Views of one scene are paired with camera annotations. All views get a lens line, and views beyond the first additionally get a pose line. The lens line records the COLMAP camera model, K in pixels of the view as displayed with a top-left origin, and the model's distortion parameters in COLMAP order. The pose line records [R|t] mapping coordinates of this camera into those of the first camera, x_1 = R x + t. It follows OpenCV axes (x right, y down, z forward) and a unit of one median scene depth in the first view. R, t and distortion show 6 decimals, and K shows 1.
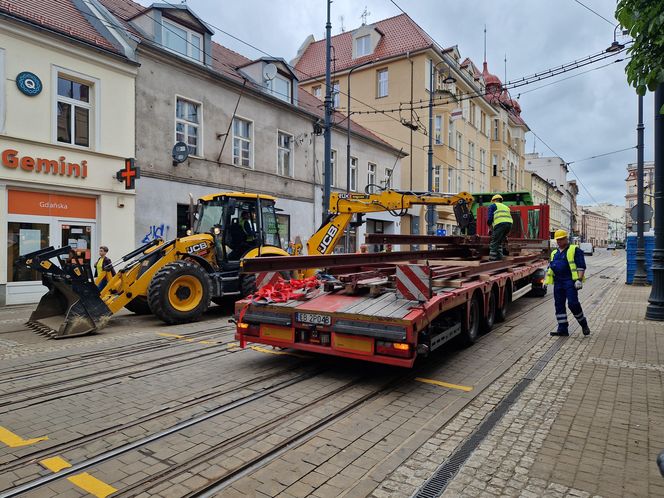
lens RADIAL K [[439.8, 0, 333.9], [0, 439.8, 251.5], [0, 0, 1]] dist [0.066078, -0.055087]
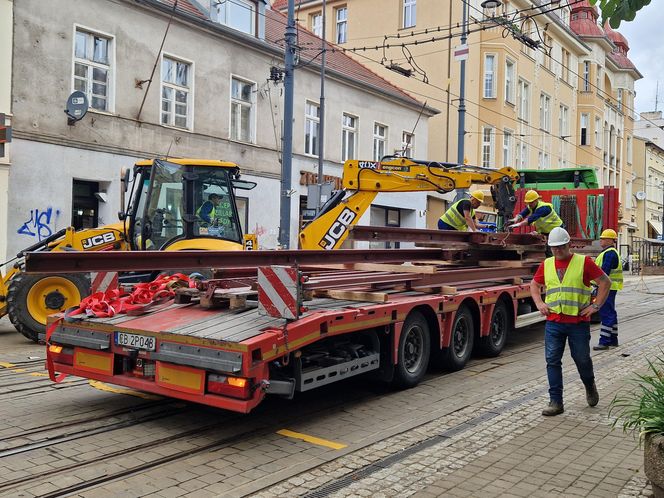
lens RADIAL K [[647.3, 0, 330.9], [0, 647.3, 241.6], [0, 0, 1]] dist [0.053990, -0.011193]
pose [[0.998190, 0.017822, -0.057437, 0.122823], [-0.018892, 0.999657, -0.018153, 0.003079], [0.057094, 0.019205, 0.998184, -0.006242]]
